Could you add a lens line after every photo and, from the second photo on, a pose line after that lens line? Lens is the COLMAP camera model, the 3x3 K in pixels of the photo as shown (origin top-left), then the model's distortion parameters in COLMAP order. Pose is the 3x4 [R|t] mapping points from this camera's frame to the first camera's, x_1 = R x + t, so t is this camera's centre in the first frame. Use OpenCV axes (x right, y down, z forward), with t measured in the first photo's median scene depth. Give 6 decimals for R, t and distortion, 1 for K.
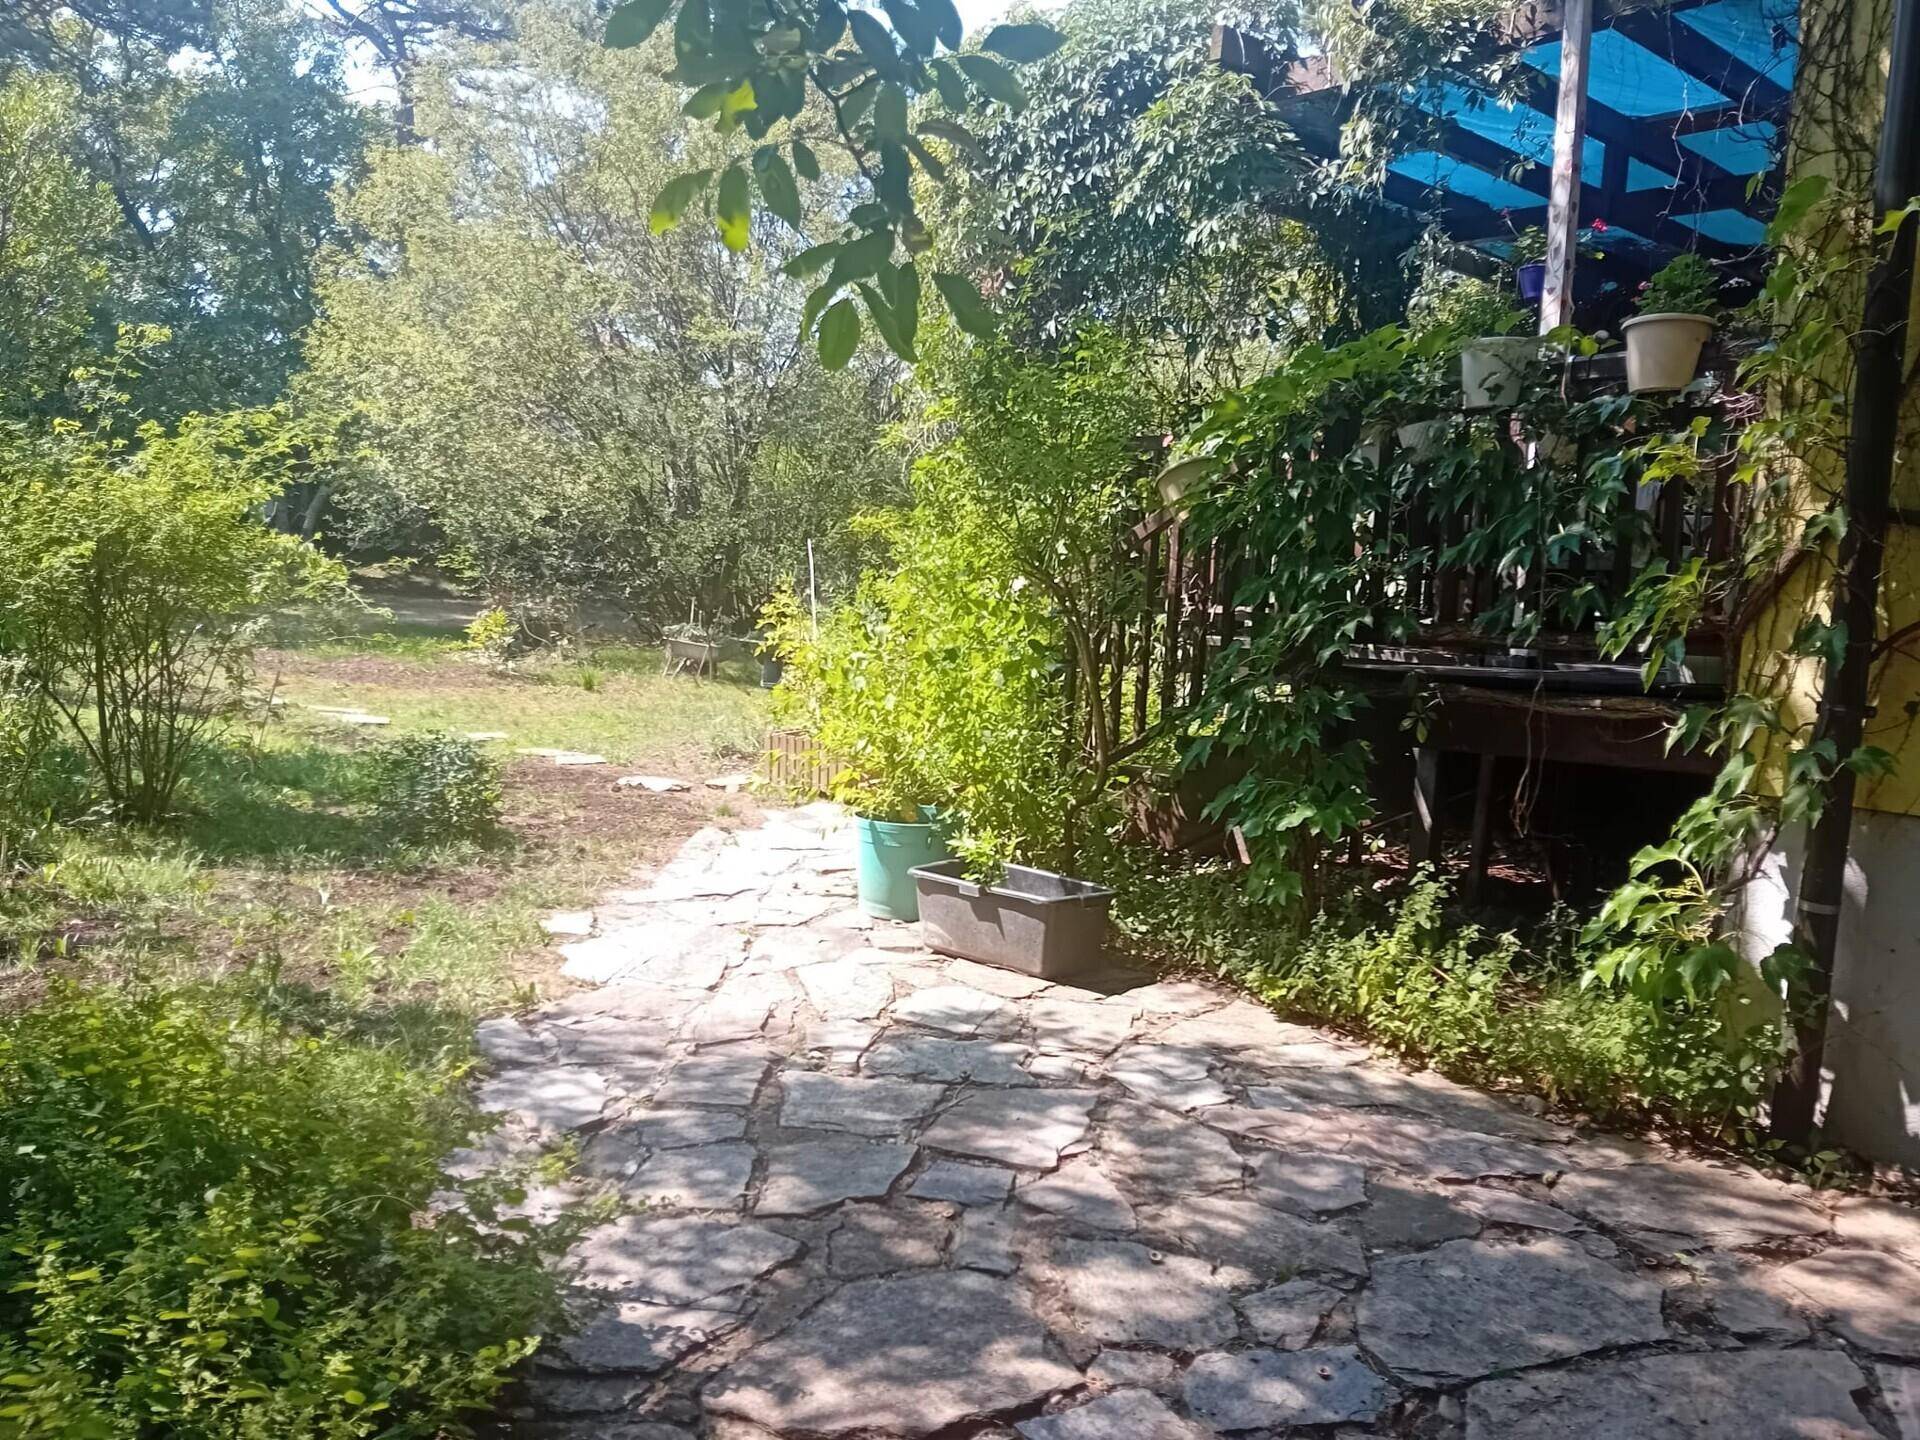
lens RADIAL K [[1489.7, 0, 955.1], [0, 1489.7, 701.5], [0, 0, 1]] dist [0.084732, -0.213829]
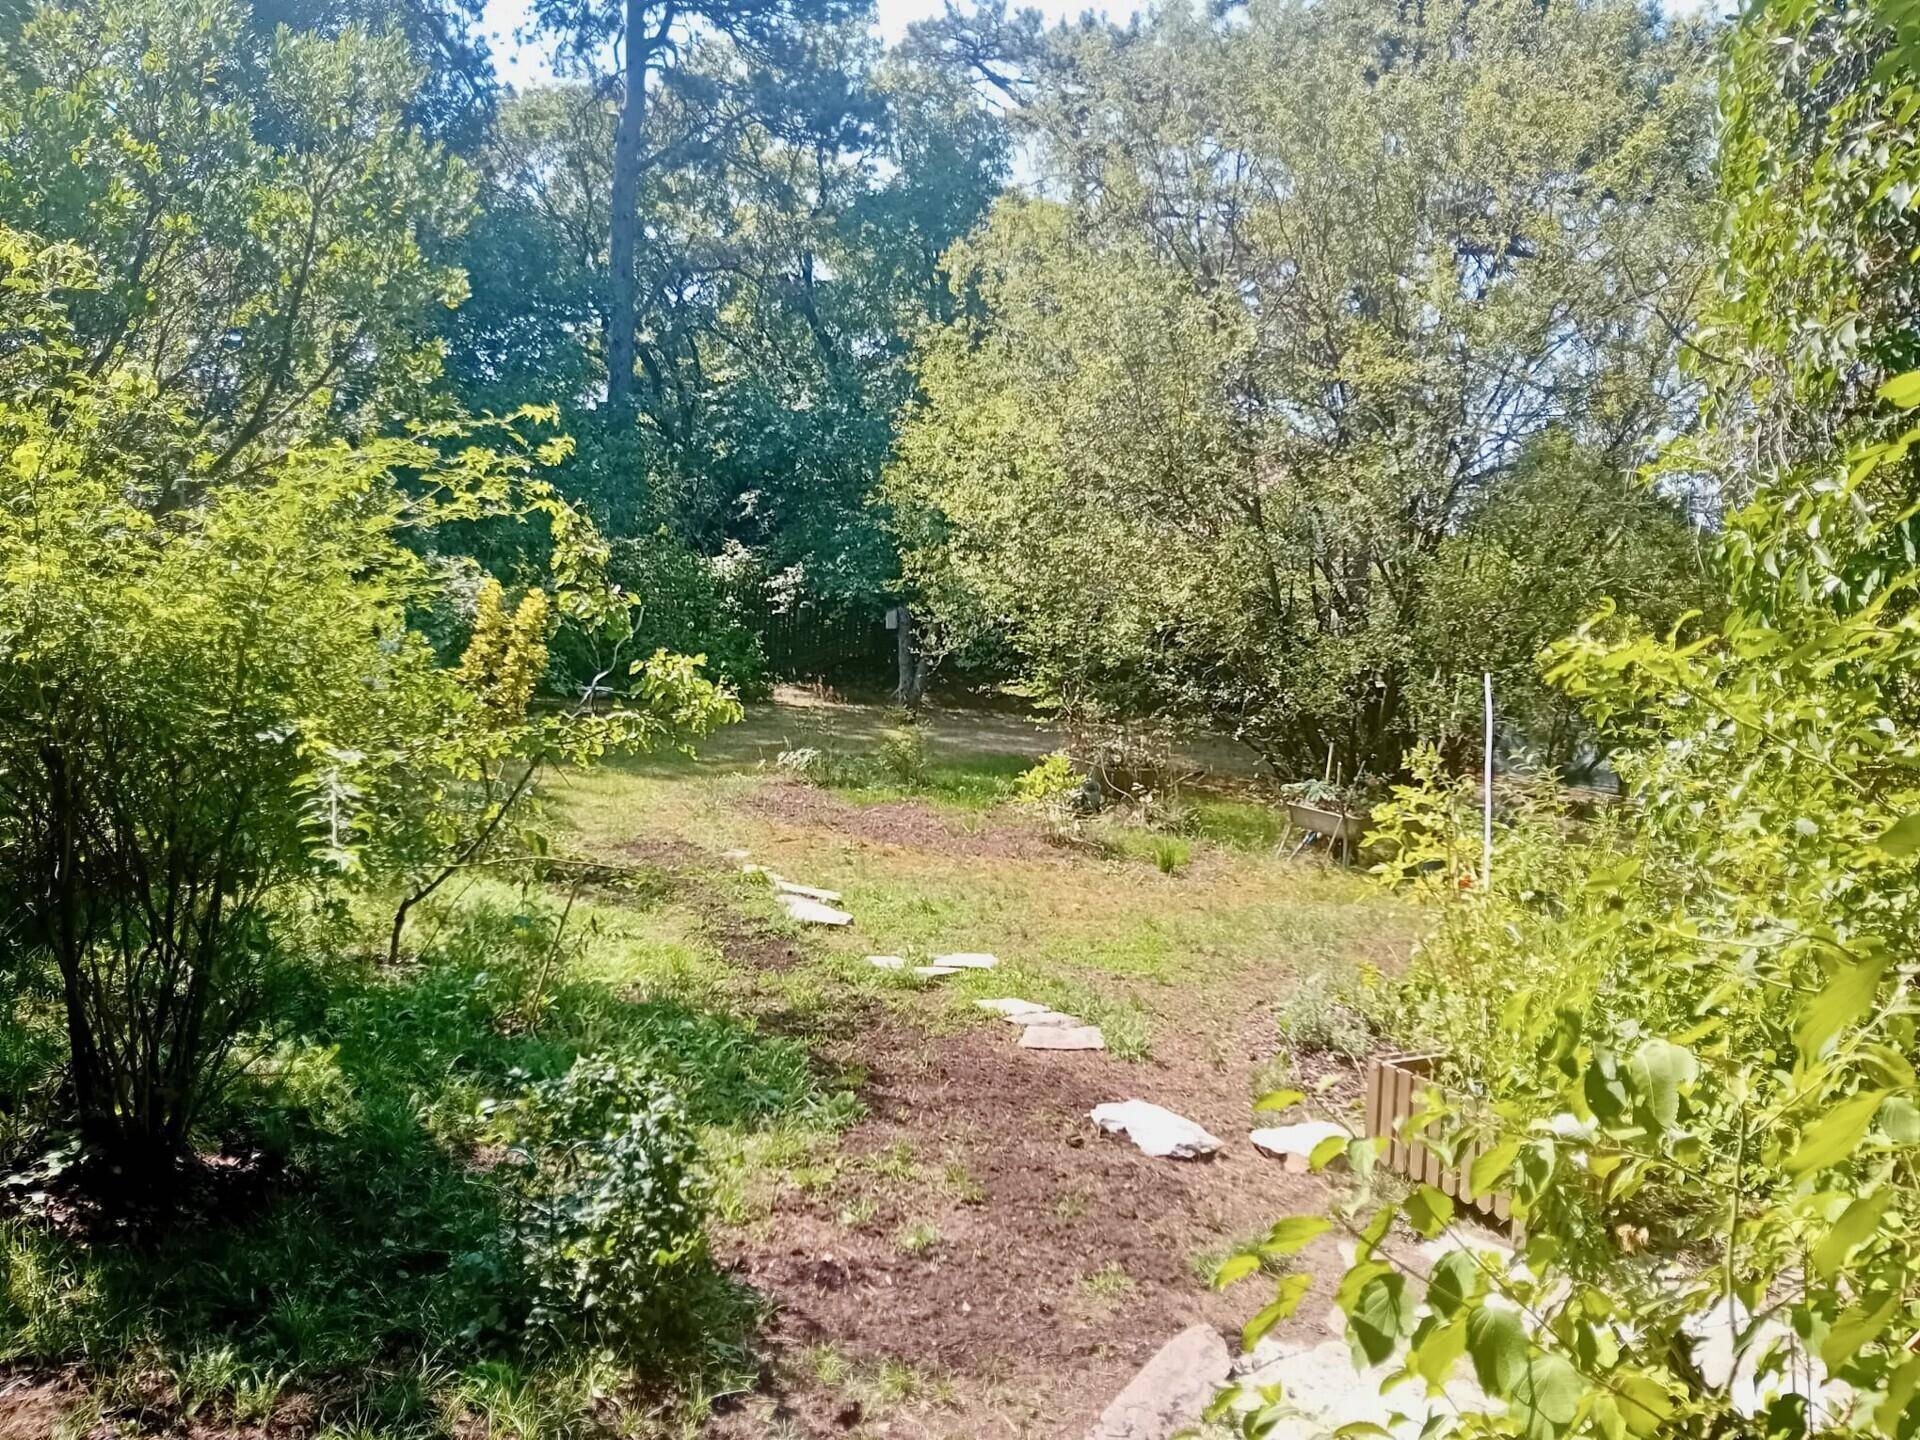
lens RADIAL K [[1489.7, 0, 955.1], [0, 1489.7, 701.5], [0, 0, 1]] dist [0.084732, -0.213829]
pose [[0.895902, 0.026858, -0.443439, -0.018909], [-0.060615, 0.996226, -0.062125, -0.035591], [0.440097, 0.082537, 0.894149, 0.286186]]
